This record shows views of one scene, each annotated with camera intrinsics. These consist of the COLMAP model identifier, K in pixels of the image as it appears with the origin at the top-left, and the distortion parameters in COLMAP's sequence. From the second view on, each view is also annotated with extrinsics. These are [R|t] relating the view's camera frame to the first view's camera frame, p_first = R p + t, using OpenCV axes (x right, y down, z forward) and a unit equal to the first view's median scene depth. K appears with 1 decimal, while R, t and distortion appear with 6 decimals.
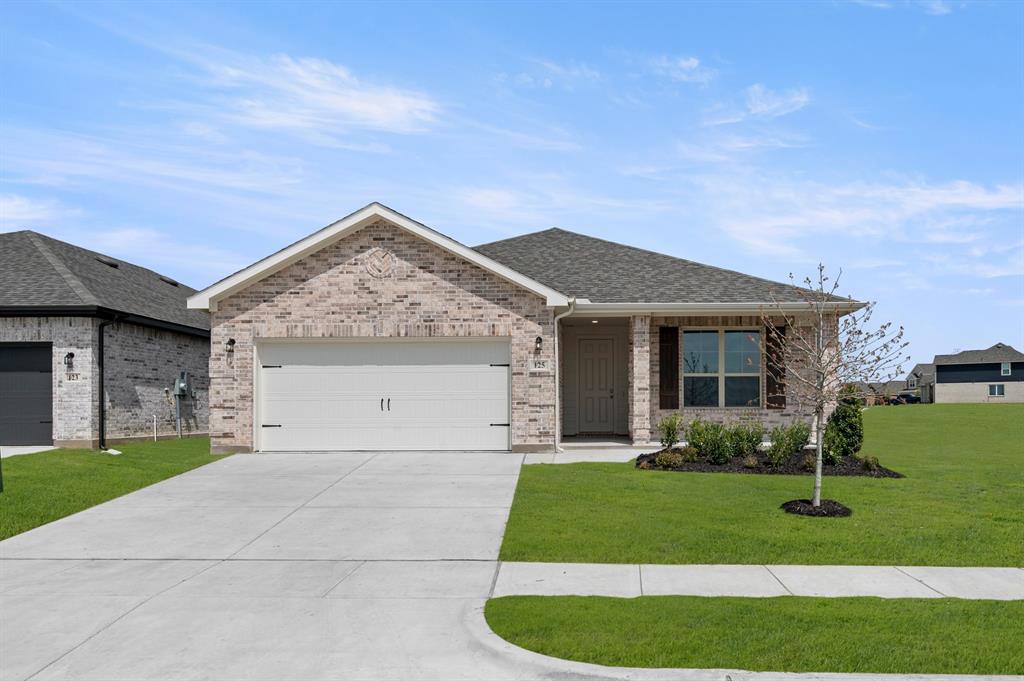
lens RADIAL K [[556.2, 0, 512.0], [0, 556.2, 339.9], [0, 0, 1]] dist [0.003935, 0.000096]
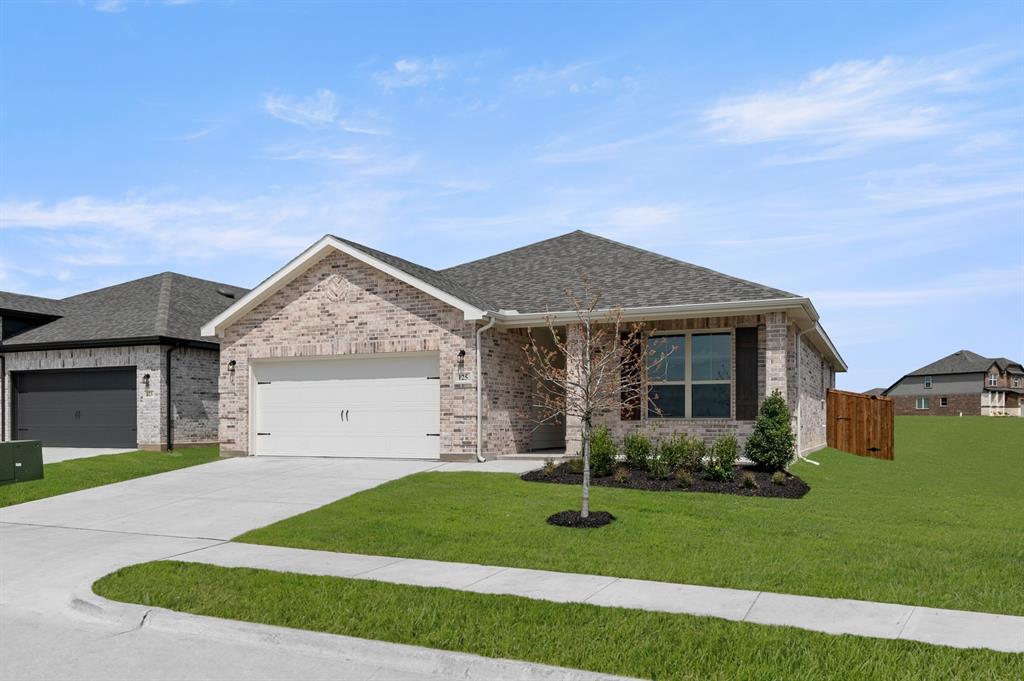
lens RADIAL K [[603.0, 0, 505.8], [0, 603.0, 340.7], [0, 0, 1]] dist [0.001637, 0.000491]
pose [[0.950043, -0.039300, -0.309636, 0.448595], [0.036821, 0.999226, -0.013851, -0.004125], [0.309941, 0.001758, 0.950754, -0.040909]]
